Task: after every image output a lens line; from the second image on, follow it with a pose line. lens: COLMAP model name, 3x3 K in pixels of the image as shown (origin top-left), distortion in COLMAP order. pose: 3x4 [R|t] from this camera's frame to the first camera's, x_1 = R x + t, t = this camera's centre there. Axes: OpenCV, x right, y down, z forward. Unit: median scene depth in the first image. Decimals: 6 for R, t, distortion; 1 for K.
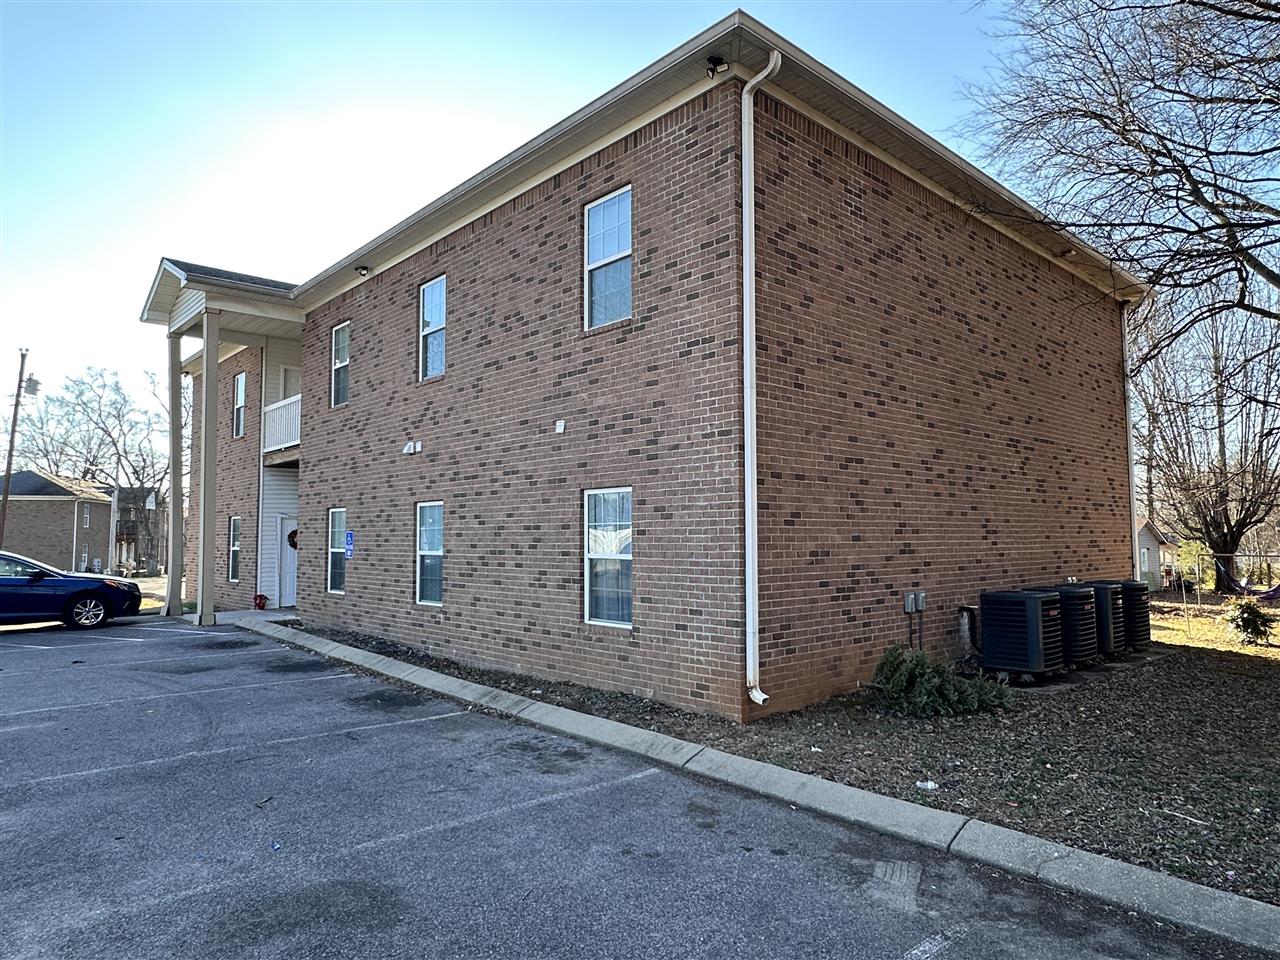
lens RADIAL K [[810.9, 0, 640.0], [0, 810.9, 480.0], [0, 0, 1]] dist [0.000791, 0.000021]
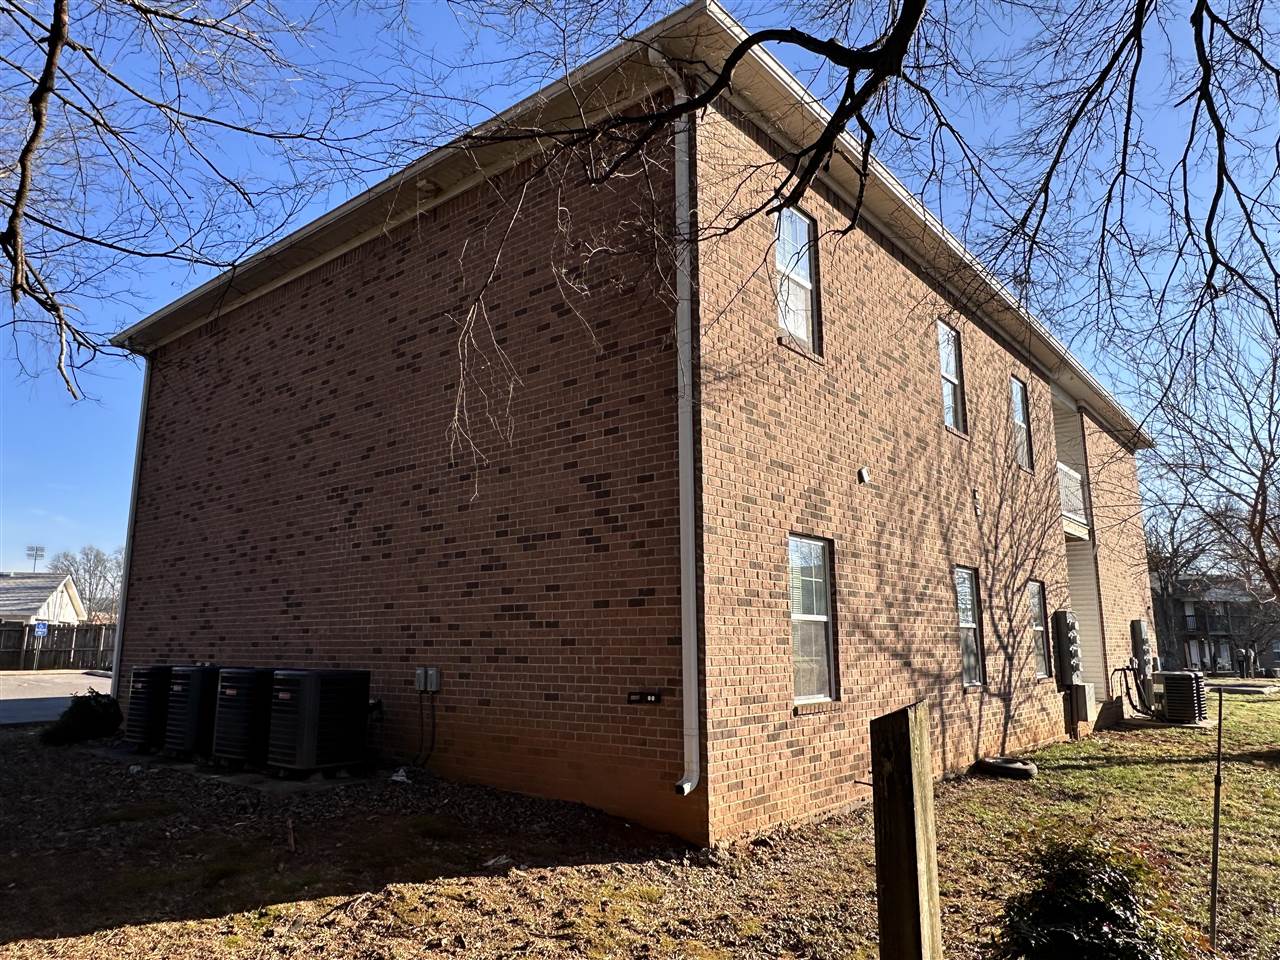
lens RADIAL K [[860.8, 0, 640.0], [0, 860.8, 480.0], [0, 0, 1]] dist [-0.001431, -0.000250]
pose [[0.135410, -0.182715, -0.973796, 1.458315], [0.074408, 0.981949, -0.173898, 0.124641], [0.987992, -0.048911, 0.146561, 1.271160]]
